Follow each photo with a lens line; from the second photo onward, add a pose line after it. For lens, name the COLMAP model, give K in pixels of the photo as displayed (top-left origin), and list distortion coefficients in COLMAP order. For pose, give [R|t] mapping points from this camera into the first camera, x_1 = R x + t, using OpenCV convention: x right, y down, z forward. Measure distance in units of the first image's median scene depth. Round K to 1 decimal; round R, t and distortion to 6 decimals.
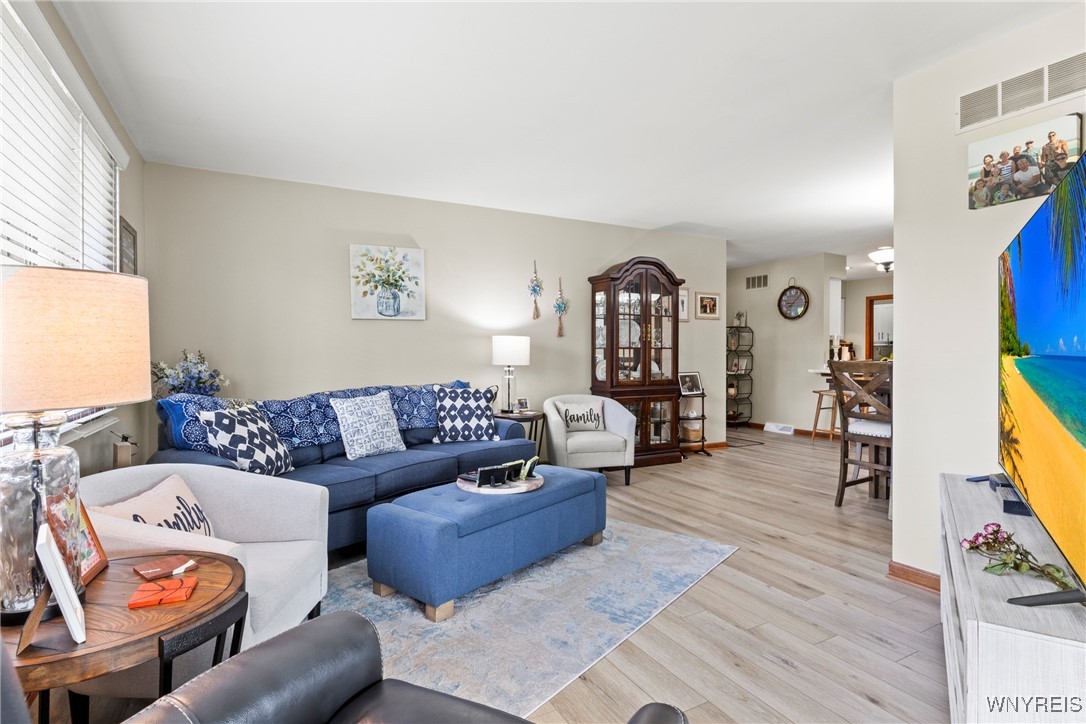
lens RADIAL K [[544.9, 0, 543.0], [0, 544.9, 362.0], [0, 0, 1]] dist [-0.006472, -0.001000]
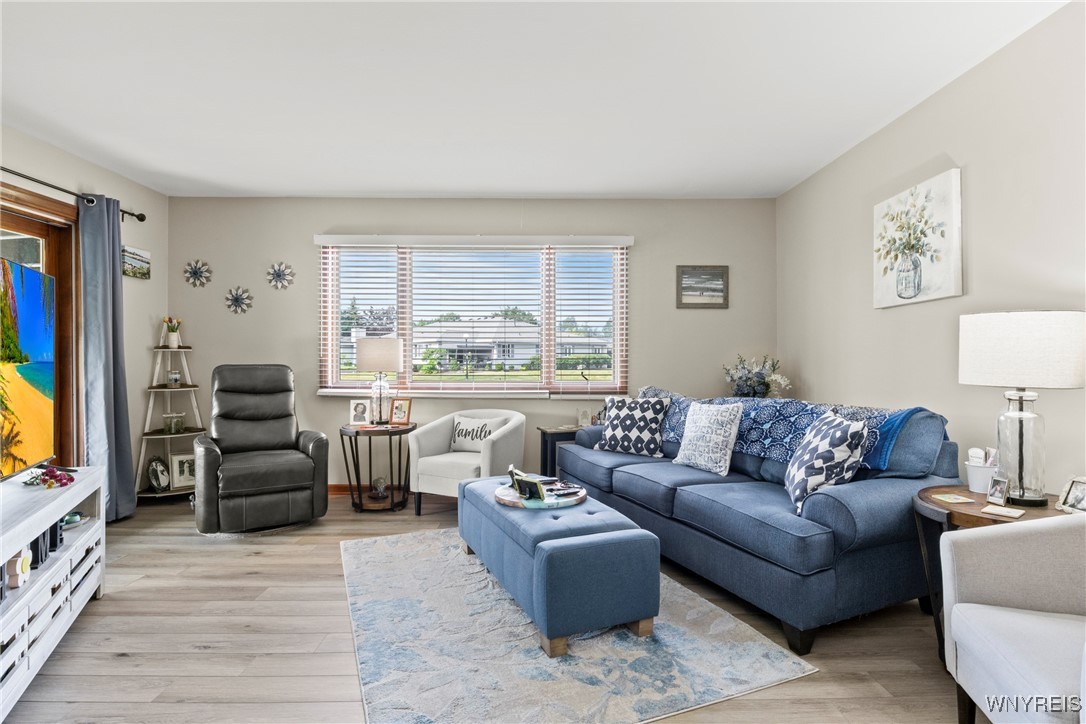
lens RADIAL K [[534.2, 0, 539.7], [0, 534.2, 359.1], [0, 0, 1]] dist [-0.013071, -0.000335]
pose [[-0.464999, 0.003604, -0.885304, 0.482367], [-0.009331, 0.999916, 0.008972, -0.014846], [0.885262, 0.012433, -0.464927, 0.934894]]
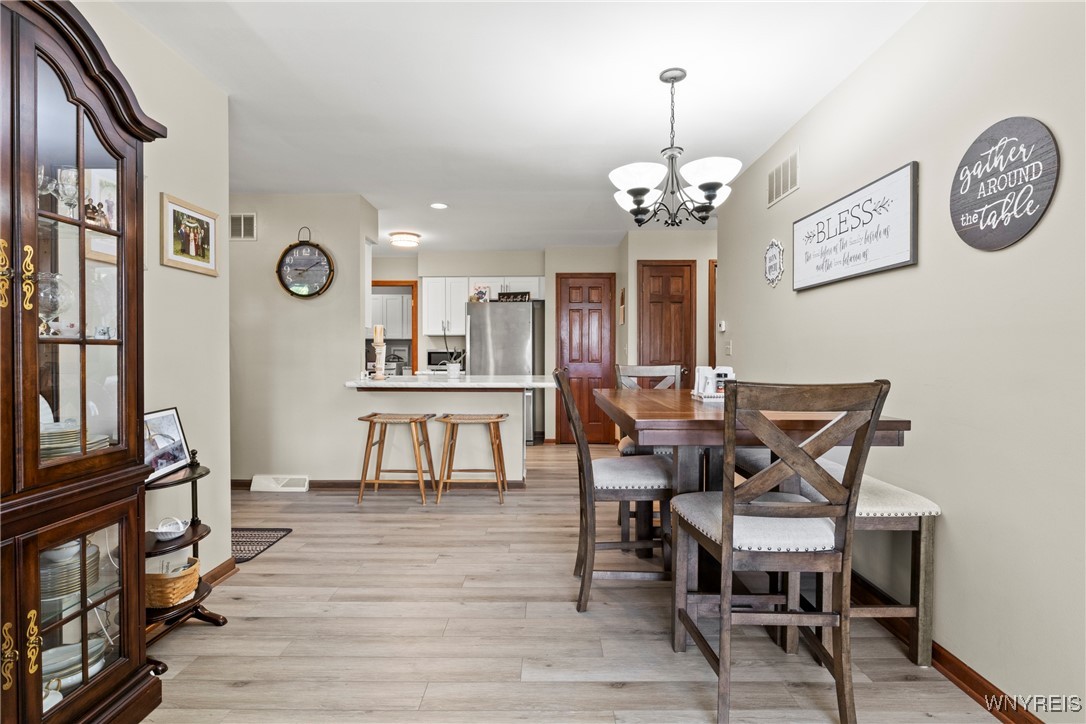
lens RADIAL K [[534.2, 0, 539.7], [0, 534.2, 359.1], [0, 0, 1]] dist [-0.013071, -0.000335]
pose [[0.477690, -0.010789, 0.878462, 0.116186], [0.011941, 0.999912, 0.005788, -0.019091], [-0.878448, 0.007725, 0.477776, 0.832298]]
